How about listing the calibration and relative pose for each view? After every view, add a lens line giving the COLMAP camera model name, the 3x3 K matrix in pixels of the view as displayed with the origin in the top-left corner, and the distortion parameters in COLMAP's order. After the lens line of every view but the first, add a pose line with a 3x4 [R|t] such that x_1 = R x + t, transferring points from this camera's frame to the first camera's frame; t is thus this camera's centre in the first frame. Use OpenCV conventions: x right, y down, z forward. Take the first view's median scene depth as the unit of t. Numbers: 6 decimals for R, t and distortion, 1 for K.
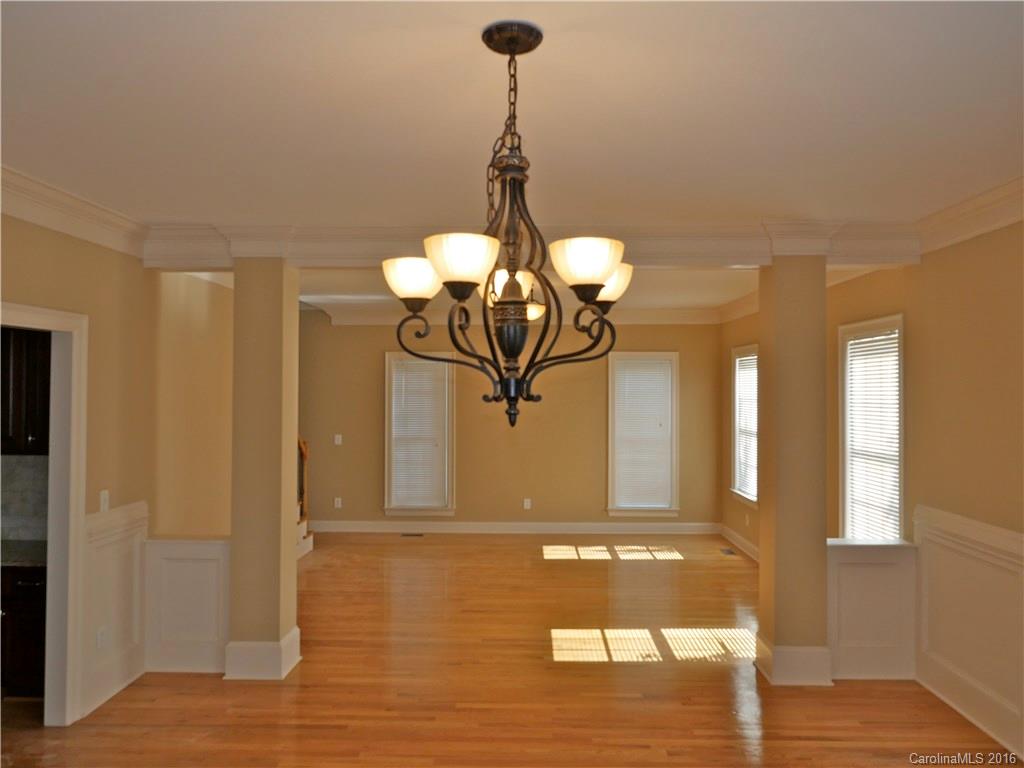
lens RADIAL K [[758.1, 0, 512.0], [0, 758.1, 384.0], [0, 0, 1]] dist [-0.000946, -0.001530]
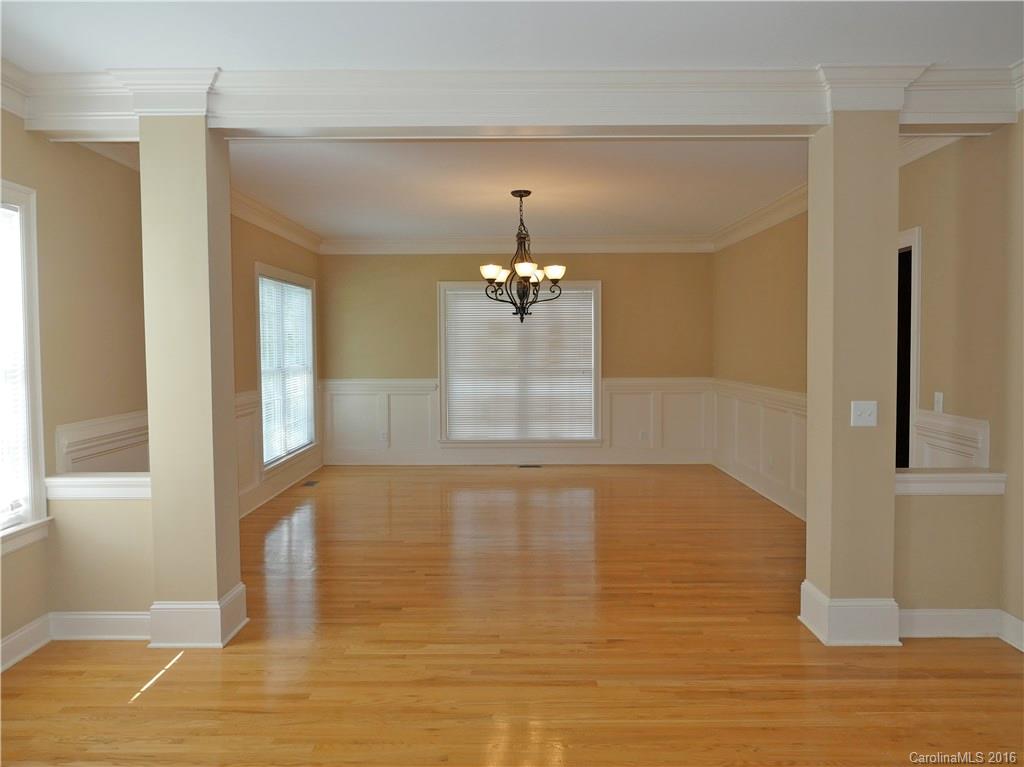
lens RADIAL K [[758.1, 0, 512.0], [0, 758.1, 383.5], [0, 0, 1]] dist [-0.000946, -0.001530]
pose [[-0.999821, 0.004972, -0.018250, 0.048381], [0.004359, 0.999430, 0.033488, 0.096197], [0.018406, 0.033403, -0.999272, 2.057768]]
